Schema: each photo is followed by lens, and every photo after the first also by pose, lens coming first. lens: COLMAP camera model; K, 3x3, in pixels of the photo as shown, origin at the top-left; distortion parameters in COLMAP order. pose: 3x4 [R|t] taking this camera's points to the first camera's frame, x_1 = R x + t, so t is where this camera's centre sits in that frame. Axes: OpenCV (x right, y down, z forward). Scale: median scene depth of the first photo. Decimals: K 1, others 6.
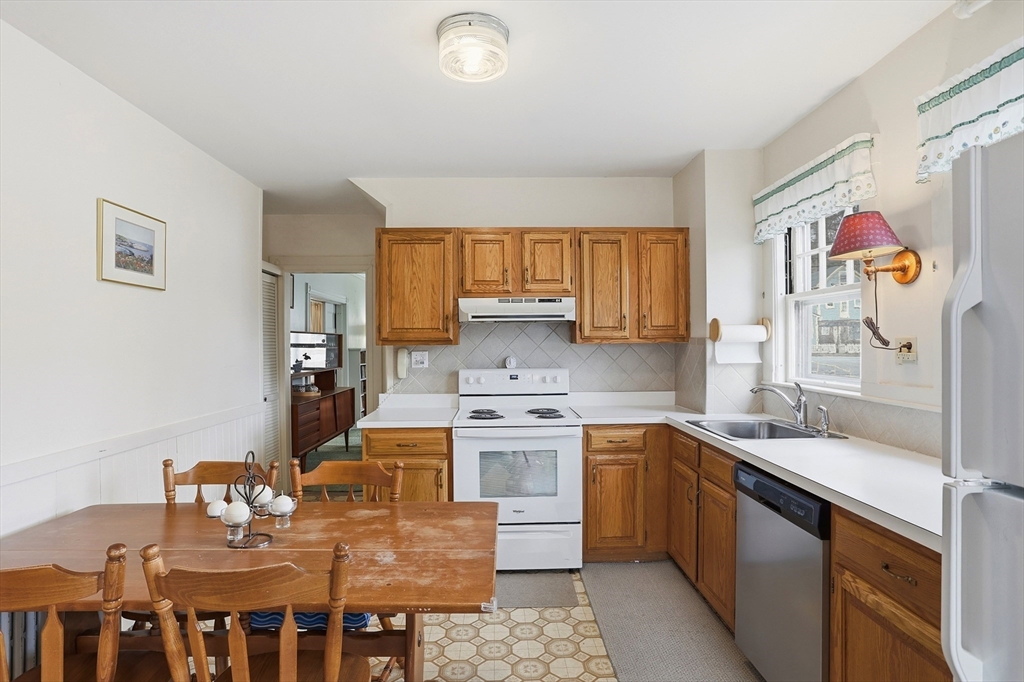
lens RADIAL K [[535.1, 0, 513.4], [0, 535.1, 349.3], [0, 0, 1]] dist [-0.079234, 0.041150]
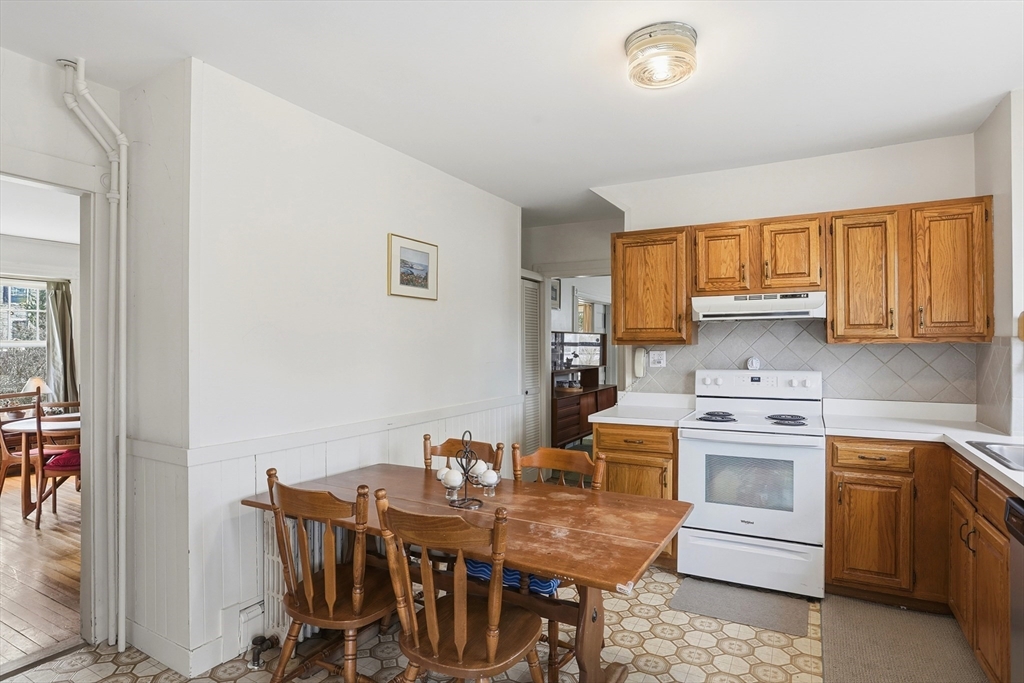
lens RADIAL K [[545.1, 0, 511.2], [0, 545.1, 343.5], [0, 0, 1]] dist [-0.082333, 0.044628]
pose [[0.860430, 0.002137, -0.509564, 0.123178], [-0.006770, 0.999951, -0.007238, -0.001063], [0.509524, 0.009678, 0.860402, -0.025359]]
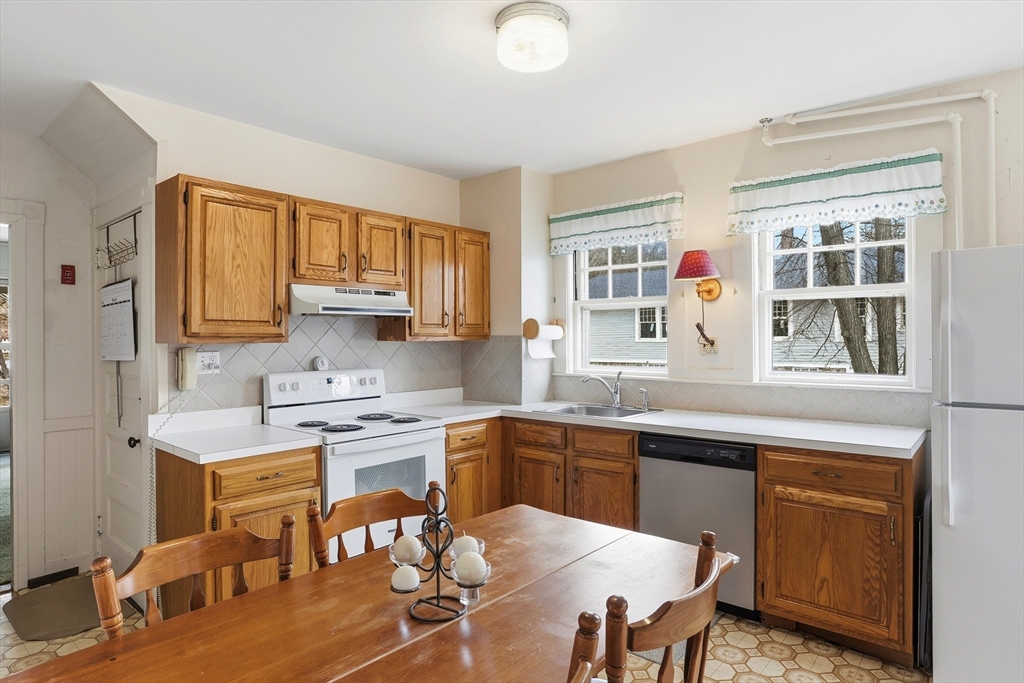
lens RADIAL K [[578.5, 0, 512.0], [0, 578.5, 341.5], [0, 0, 1]] dist [-0.075160, 0.051546]
pose [[0.673511, -0.000482, 0.739177, -0.531884], [0.008223, 0.999943, -0.006841, -0.001667], [-0.739132, 0.010686, 0.673476, 0.194501]]
